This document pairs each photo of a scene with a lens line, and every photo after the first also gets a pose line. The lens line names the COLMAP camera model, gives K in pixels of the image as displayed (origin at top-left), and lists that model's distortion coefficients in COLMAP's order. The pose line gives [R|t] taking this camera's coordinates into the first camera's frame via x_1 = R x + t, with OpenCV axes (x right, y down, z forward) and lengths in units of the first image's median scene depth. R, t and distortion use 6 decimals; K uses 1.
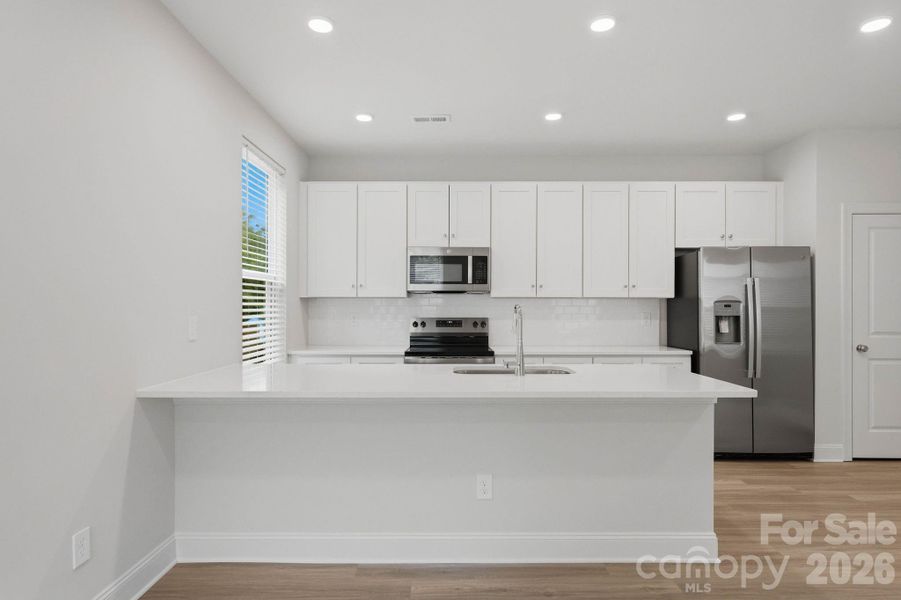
lens RADIAL K [[496.8, 0, 454.3], [0, 496.8, 307.0], [0, 0, 1]] dist [0.002571, 0.000250]
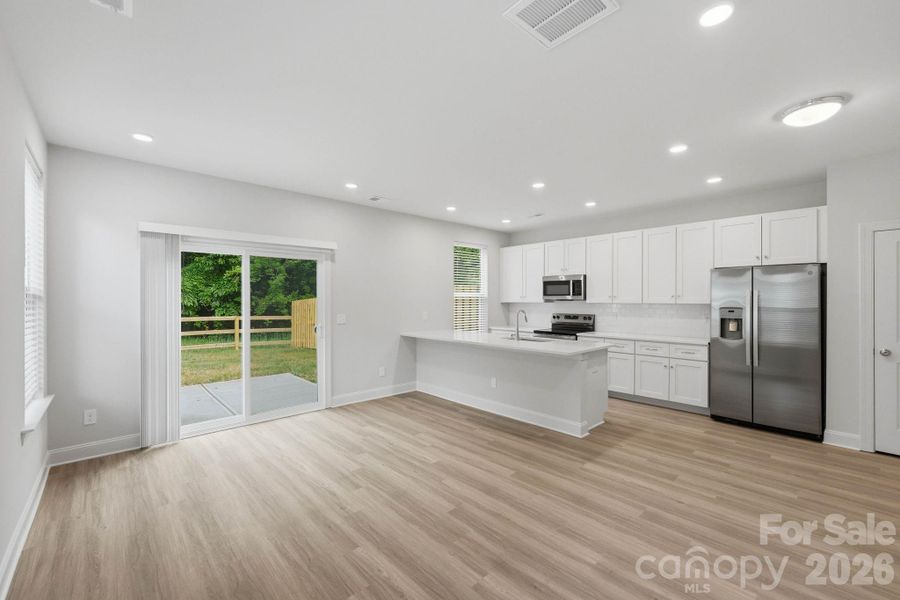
lens RADIAL K [[370.7, 0, 450.0], [0, 370.7, 300.0], [0, 0, 1]] dist [0.000794, 0.000093]
pose [[0.684147, -0.000212, -0.729344, 0.745648], [0.000368, 1.000000, 0.000054, -0.032927], [0.729344, -0.000305, 0.684147, -0.256970]]
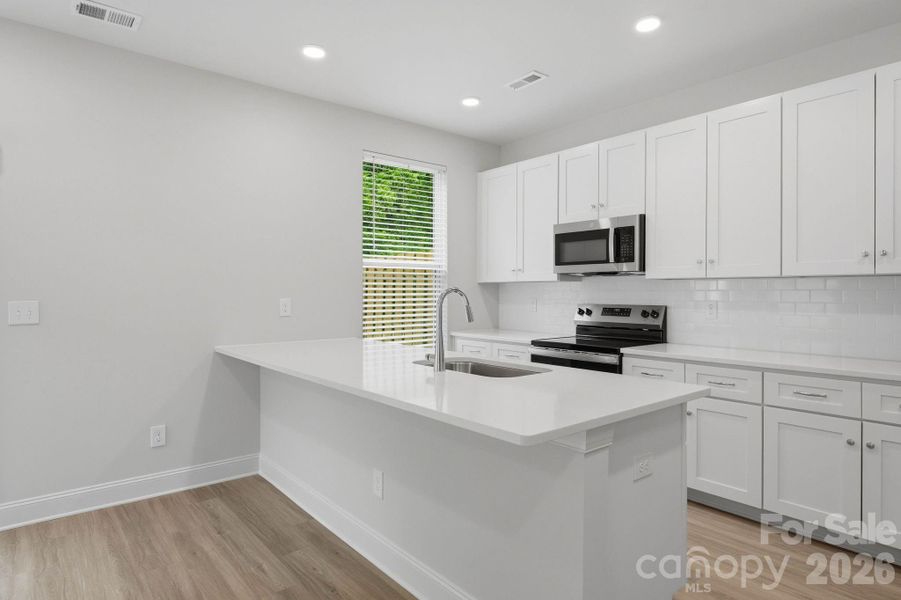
lens RADIAL K [[516.0, 0, 455.9], [0, 516.0, 290.7], [0, 0, 1]] dist [-0.002649, -0.000167]
pose [[0.642950, -0.003365, -0.765900, 0.529757], [0.001564, 0.999994, -0.003080, 0.000306], [0.765906, 0.000782, 0.642952, 0.282793]]
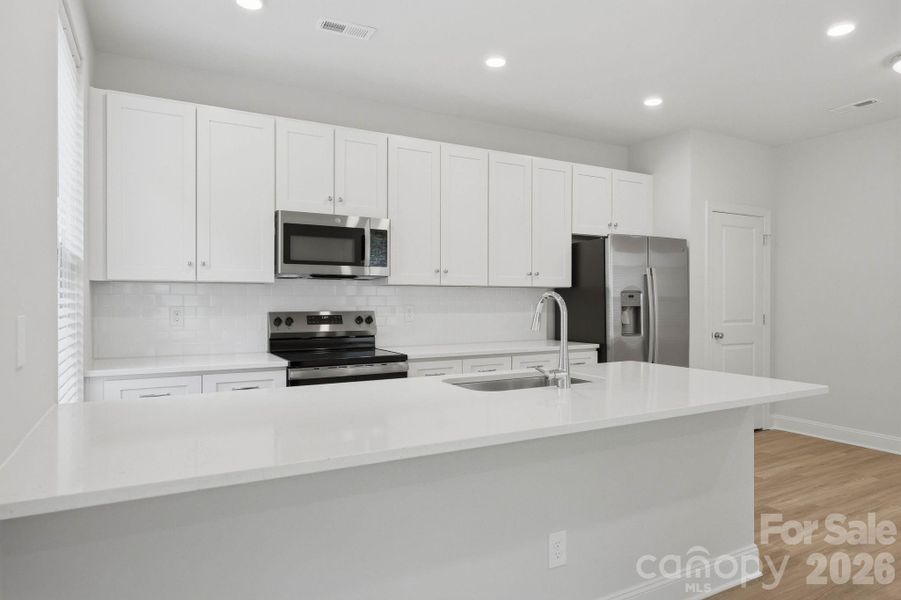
lens RADIAL K [[546.2, 0, 450.5], [0, 546.2, 300.0], [0, 0, 1]] dist [0.005443, 0.000903]
pose [[0.876439, -0.001151, 0.481512, -0.265801], [-0.000782, 0.999992, 0.003814, 0.001256], [-0.481513, -0.003720, 0.876431, 0.228428]]
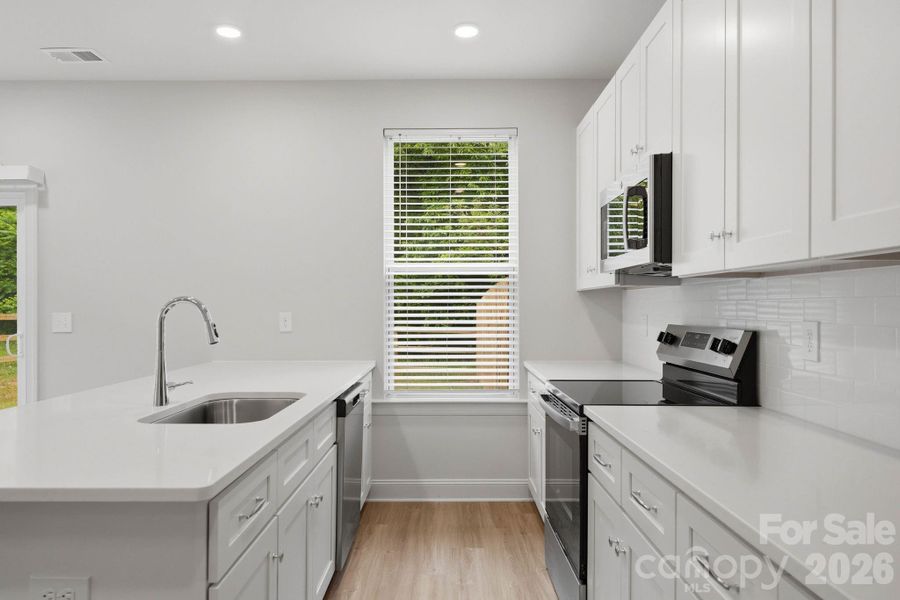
lens RADIAL K [[600.6, 0, 450.0], [0, 600.6, 300.0], [0, 0, 1]] dist [0.002046, 0.000395]
pose [[0.004209, -0.014079, -0.999892, 0.584495], [0.001482, 0.999900, -0.014073, 0.005192], [0.999990, -0.001422, 0.004229, 0.873224]]
